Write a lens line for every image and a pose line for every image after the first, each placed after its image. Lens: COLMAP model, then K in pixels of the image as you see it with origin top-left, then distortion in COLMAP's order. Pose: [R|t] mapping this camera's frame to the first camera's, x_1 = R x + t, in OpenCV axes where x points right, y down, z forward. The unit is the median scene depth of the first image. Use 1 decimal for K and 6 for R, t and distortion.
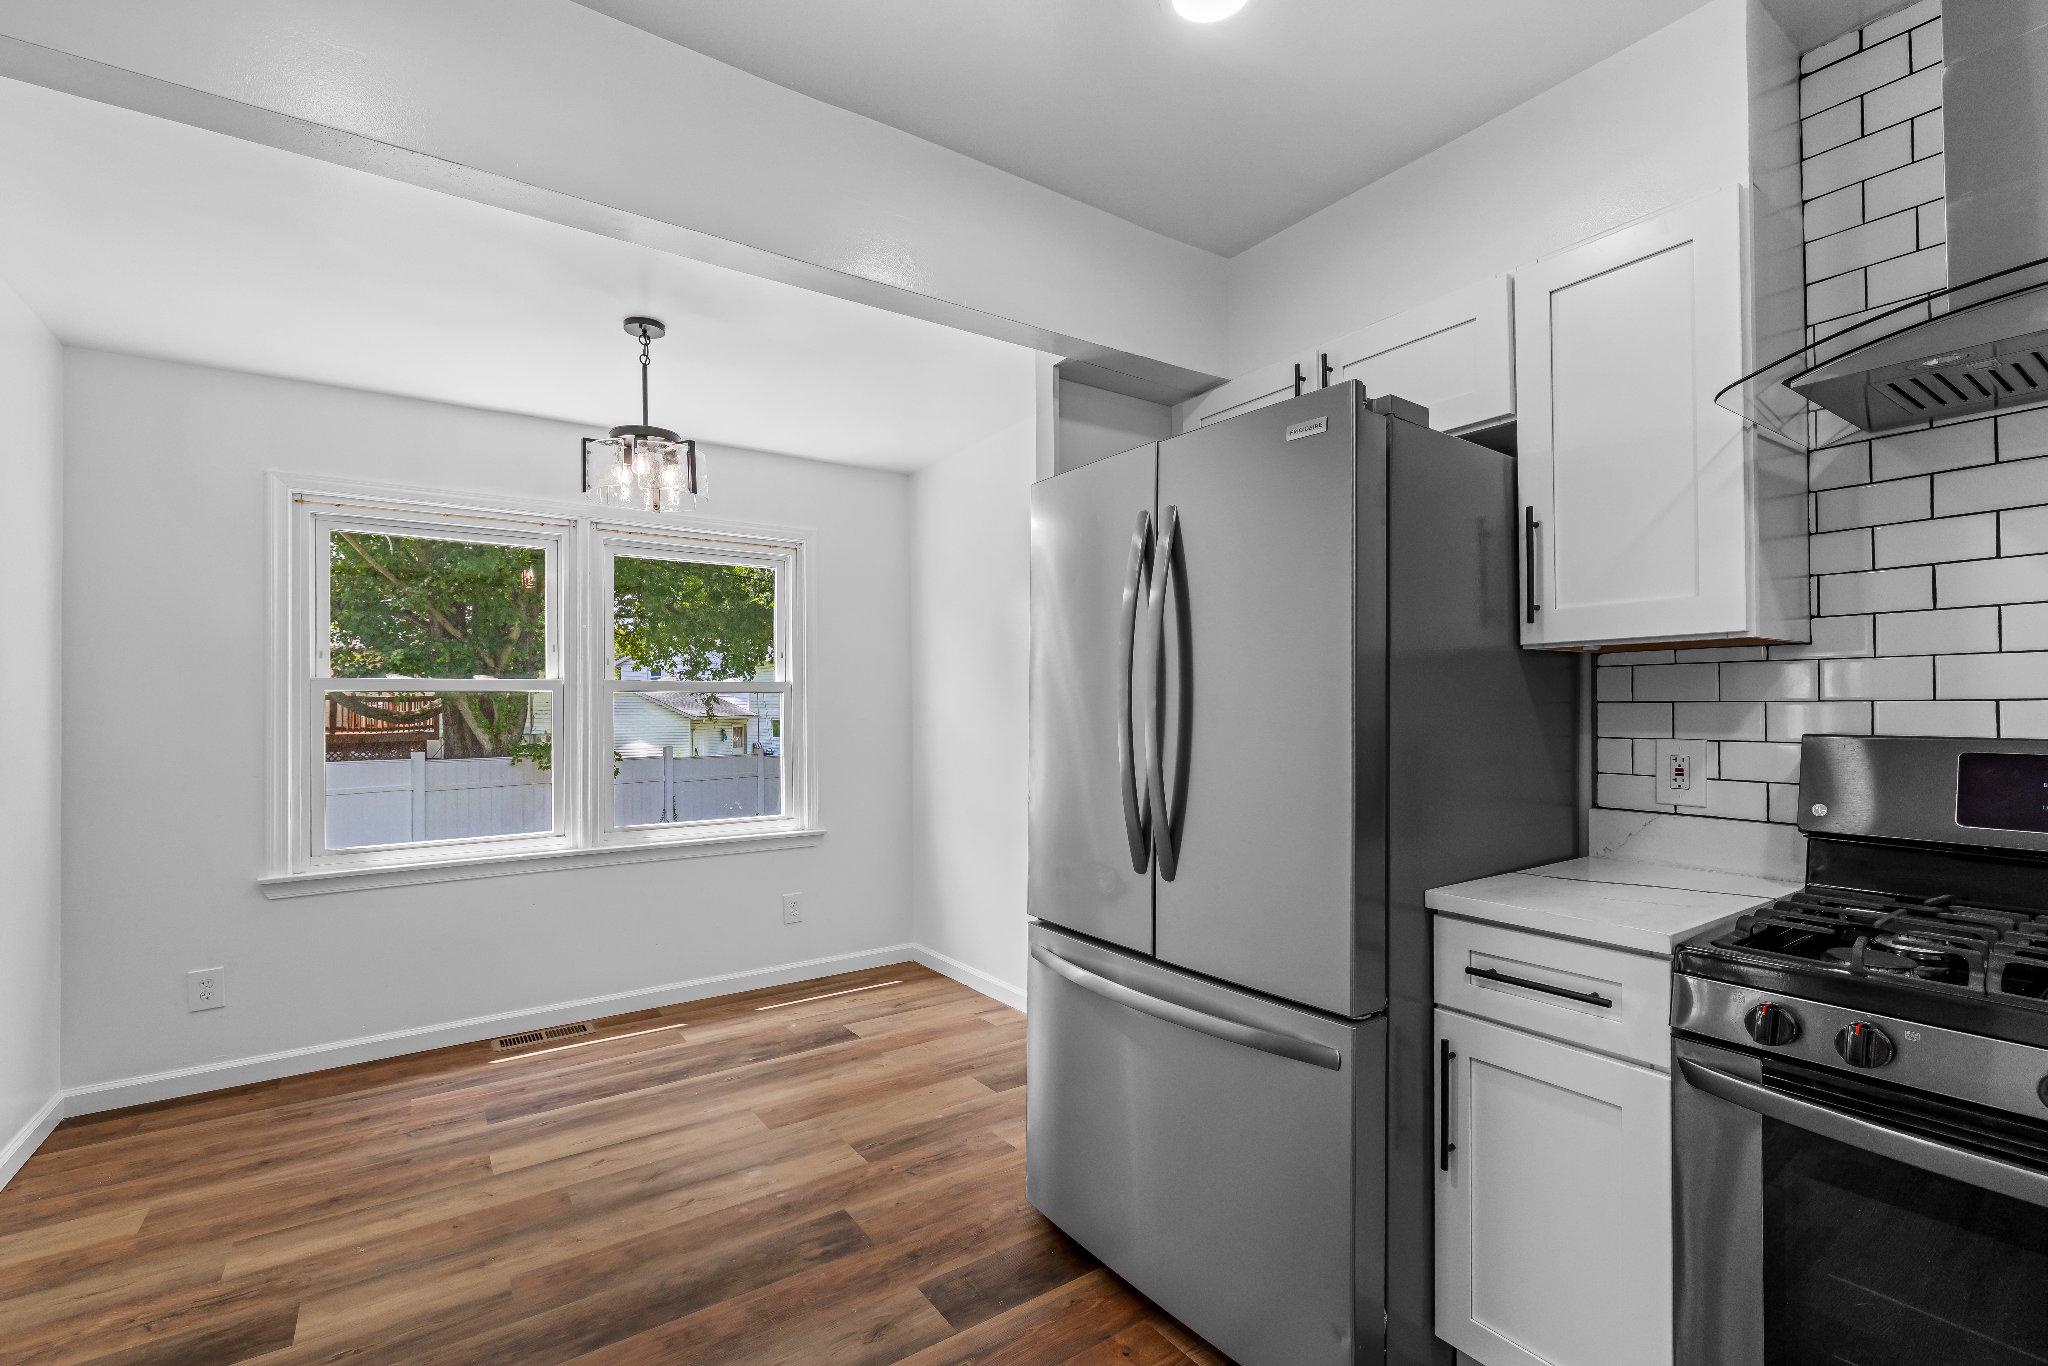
lens RADIAL K [[925.8, 0, 1026.1], [0, 925.8, 707.9], [0, 0, 1]] dist [-0.001106, -0.000133]
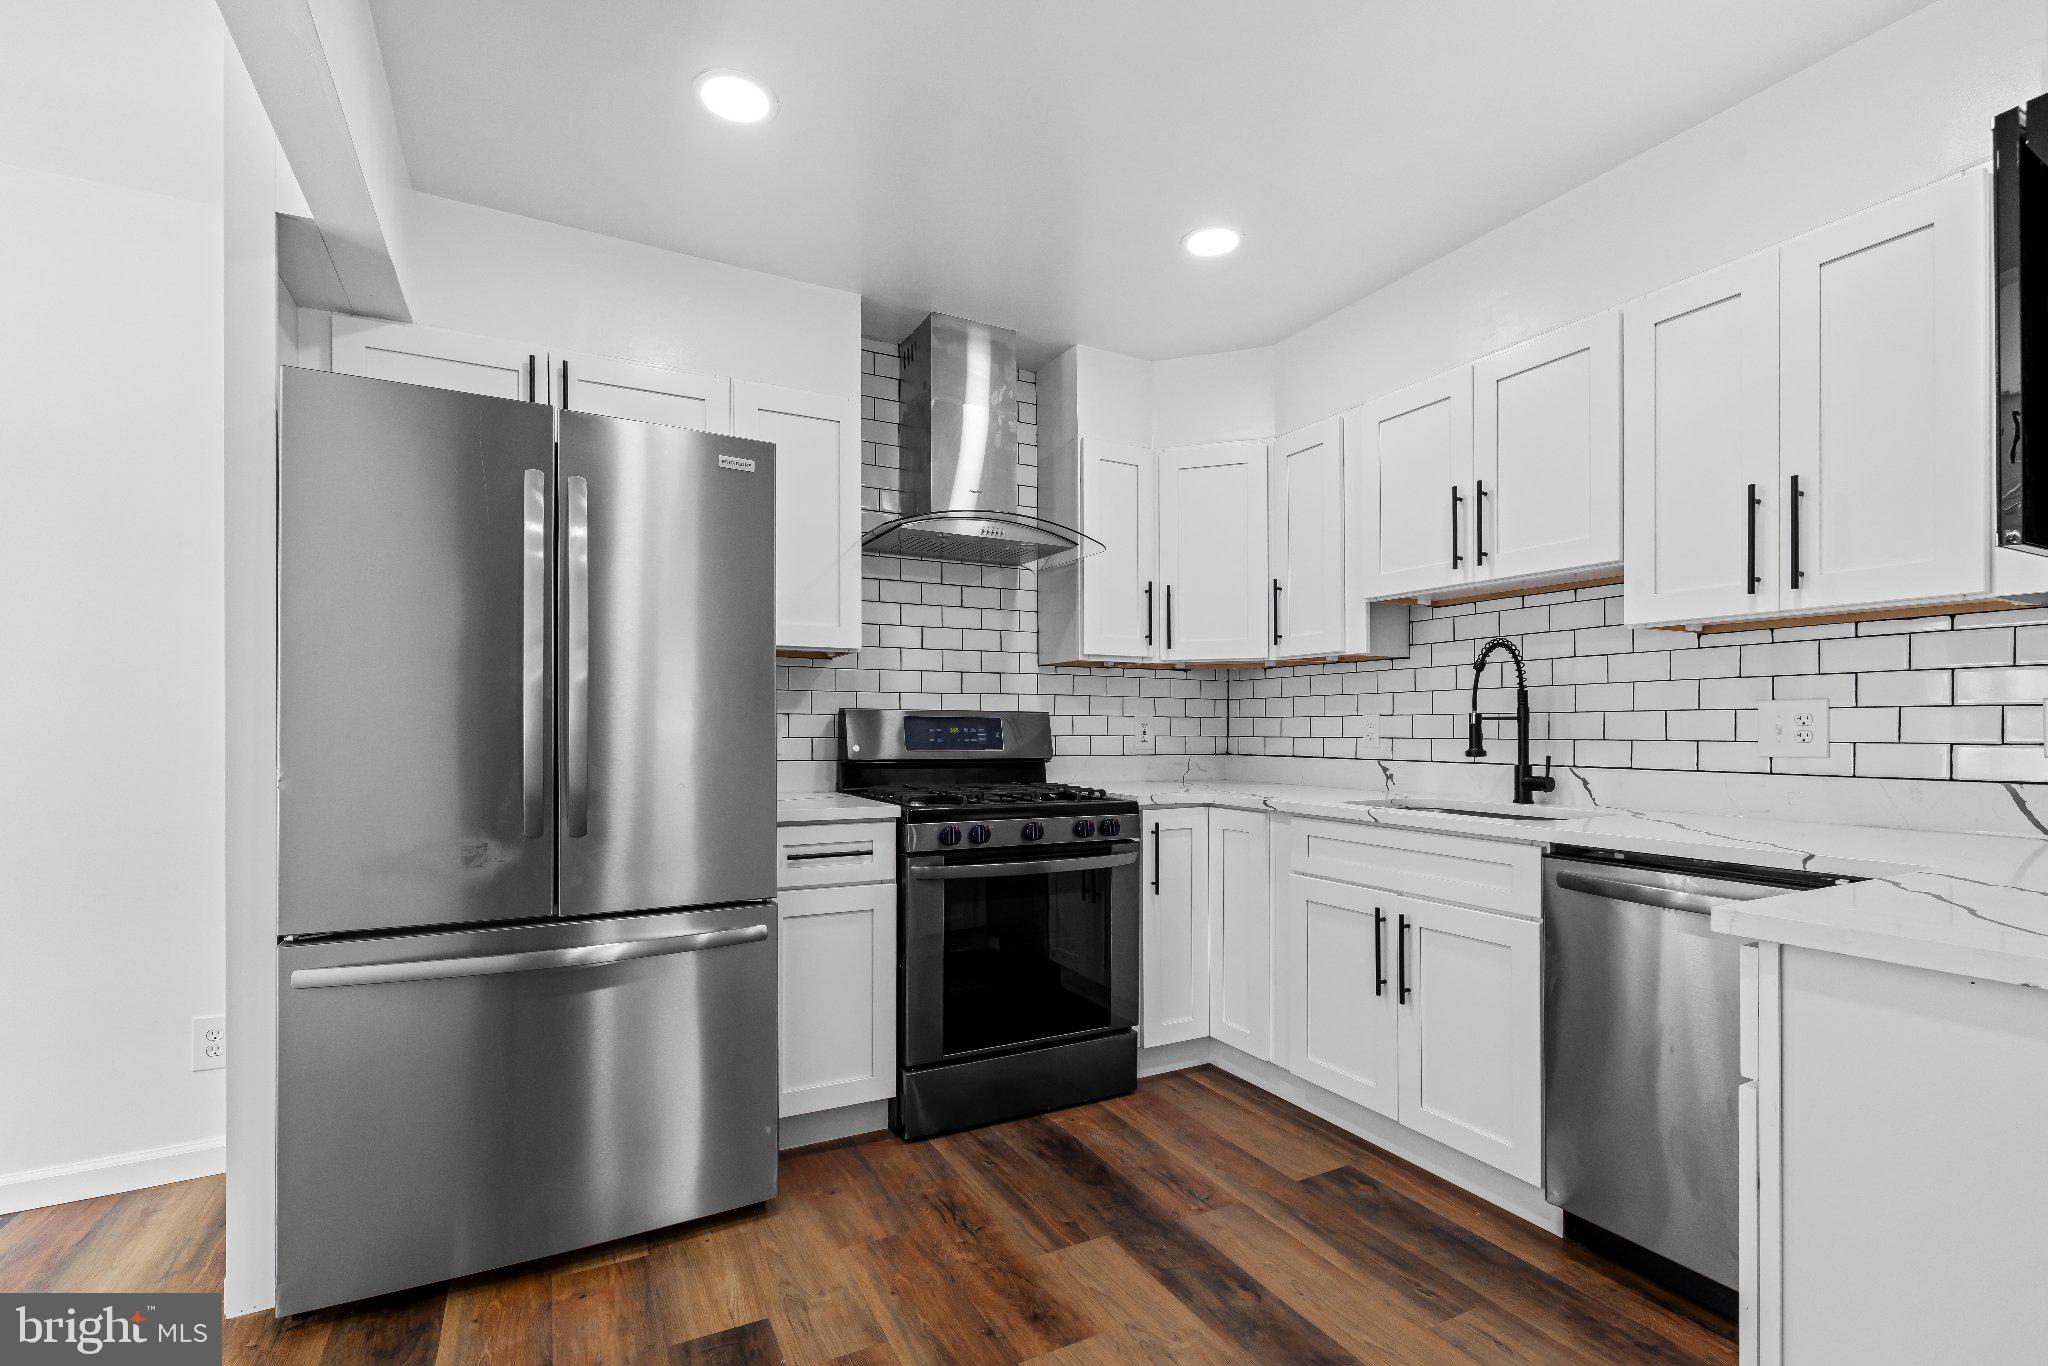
lens RADIAL K [[886.3, 0, 981.1], [0, 886.3, 723.3], [0, 0, 1]] dist [-0.001873, -0.000190]
pose [[0.159390, 0.007529, 0.987187, -1.016542], [0.000446, 0.999970, -0.007699, 0.082795], [-0.987216, 0.001668, 0.159382, 0.509235]]
